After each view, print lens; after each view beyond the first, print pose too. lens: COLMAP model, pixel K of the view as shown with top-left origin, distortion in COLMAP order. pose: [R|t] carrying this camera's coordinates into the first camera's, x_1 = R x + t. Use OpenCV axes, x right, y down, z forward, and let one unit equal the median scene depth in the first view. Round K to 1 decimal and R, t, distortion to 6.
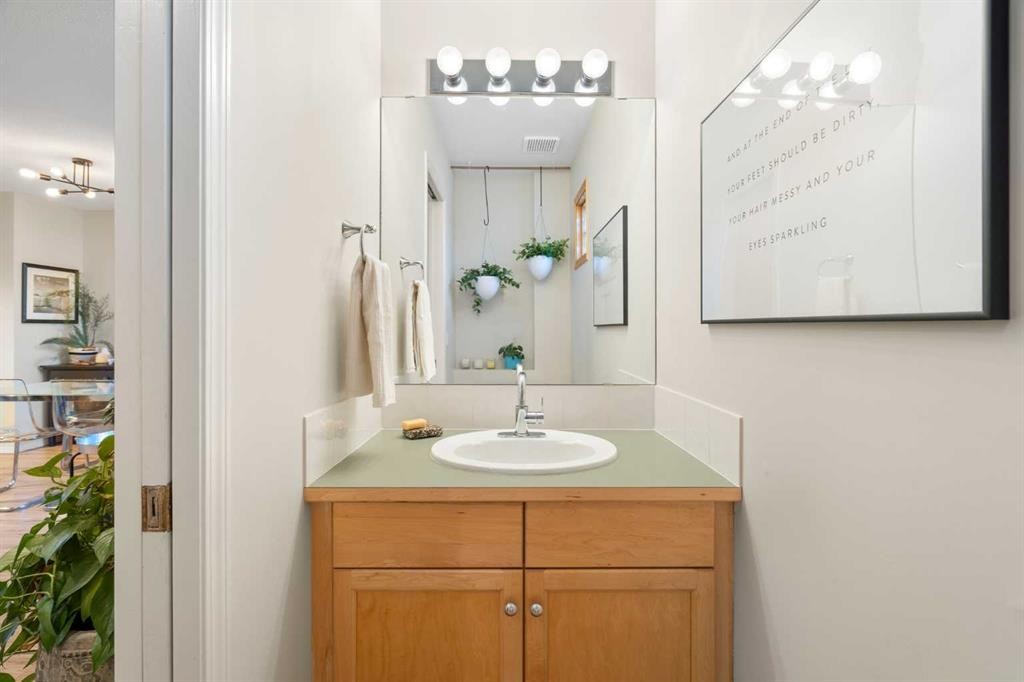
lens RADIAL K [[465.0, 0, 512.6], [0, 465.0, 333.4], [0, 0, 1]] dist [-0.001093, 0.000391]
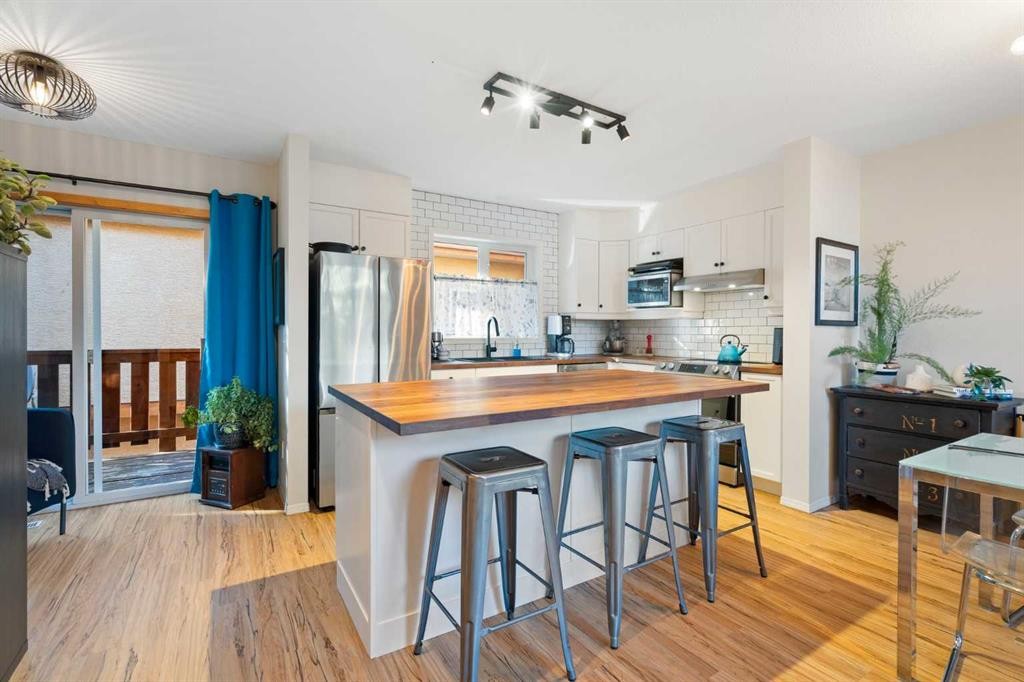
lens RADIAL K [[471.9, 0, 516.6], [0, 471.9, 337.0], [0, 0, 1]] dist [-0.001091, 0.000143]
pose [[0.524241, 0.008456, -0.851528, -0.671448], [-0.006997, 0.999960, 0.005622, -0.005832], [0.851541, 0.003011, 0.524279, 0.246119]]
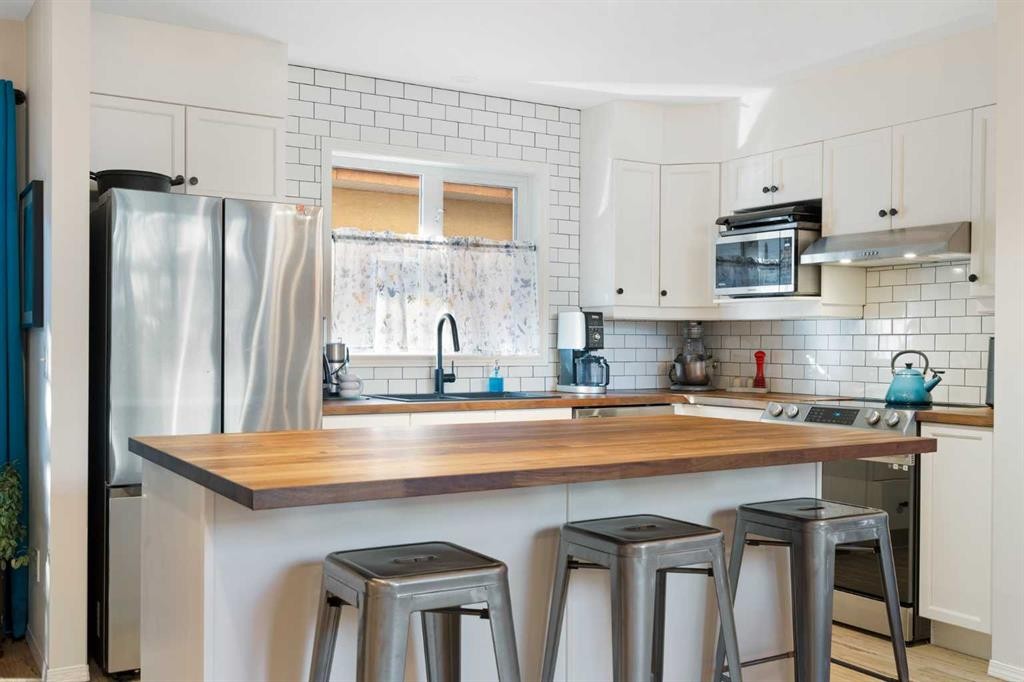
lens RADIAL K [[1004.2, 0, 512.8], [0, 1004.2, 358.2], [0, 0, 1]] dist [0.015906, -0.000826]
pose [[0.518484, 0.012207, -0.855000, -0.586799], [-0.010995, 0.999911, 0.007608, -0.003719], [0.855017, 0.005456, 0.518572, 0.225890]]
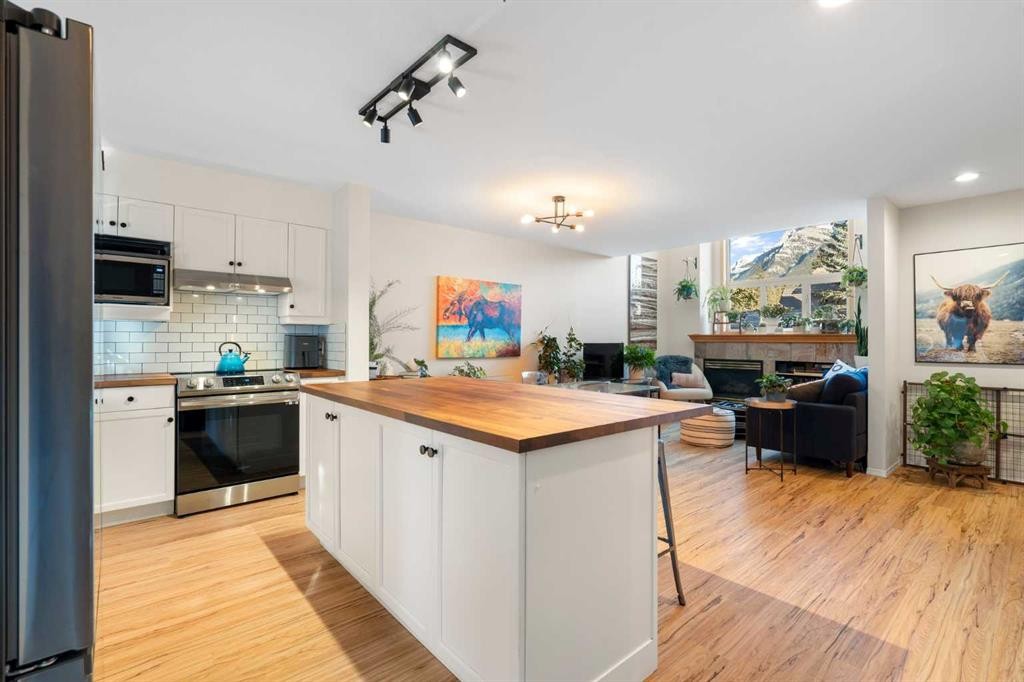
lens RADIAL K [[465.0, 0, 512.6], [0, 465.0, 333.4], [0, 0, 1]] dist [-0.001093, 0.000391]
pose [[0.765748, 0.007721, 0.643095, -1.369567], [0.003448, 0.999864, -0.016109, -0.008513], [-0.643132, 0.014553, 0.765617, 0.136708]]
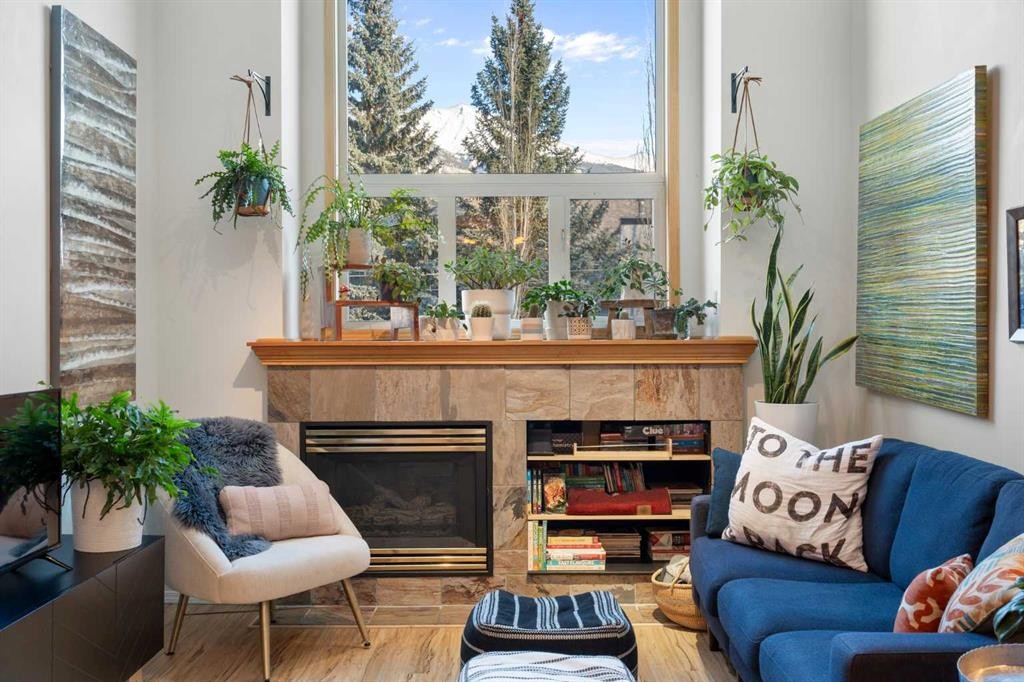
lens RADIAL K [[1011.5, 0, 507.1], [0, 1011.5, 324.6], [0, 0, 1]] dist [0.007356, 0.008383]
pose [[0.015360, 0.001010, 0.999882, -0.837550], [0.011830, 0.999929, -0.001192, -0.041955], [-0.999812, 0.011847, 0.015347, 0.735007]]
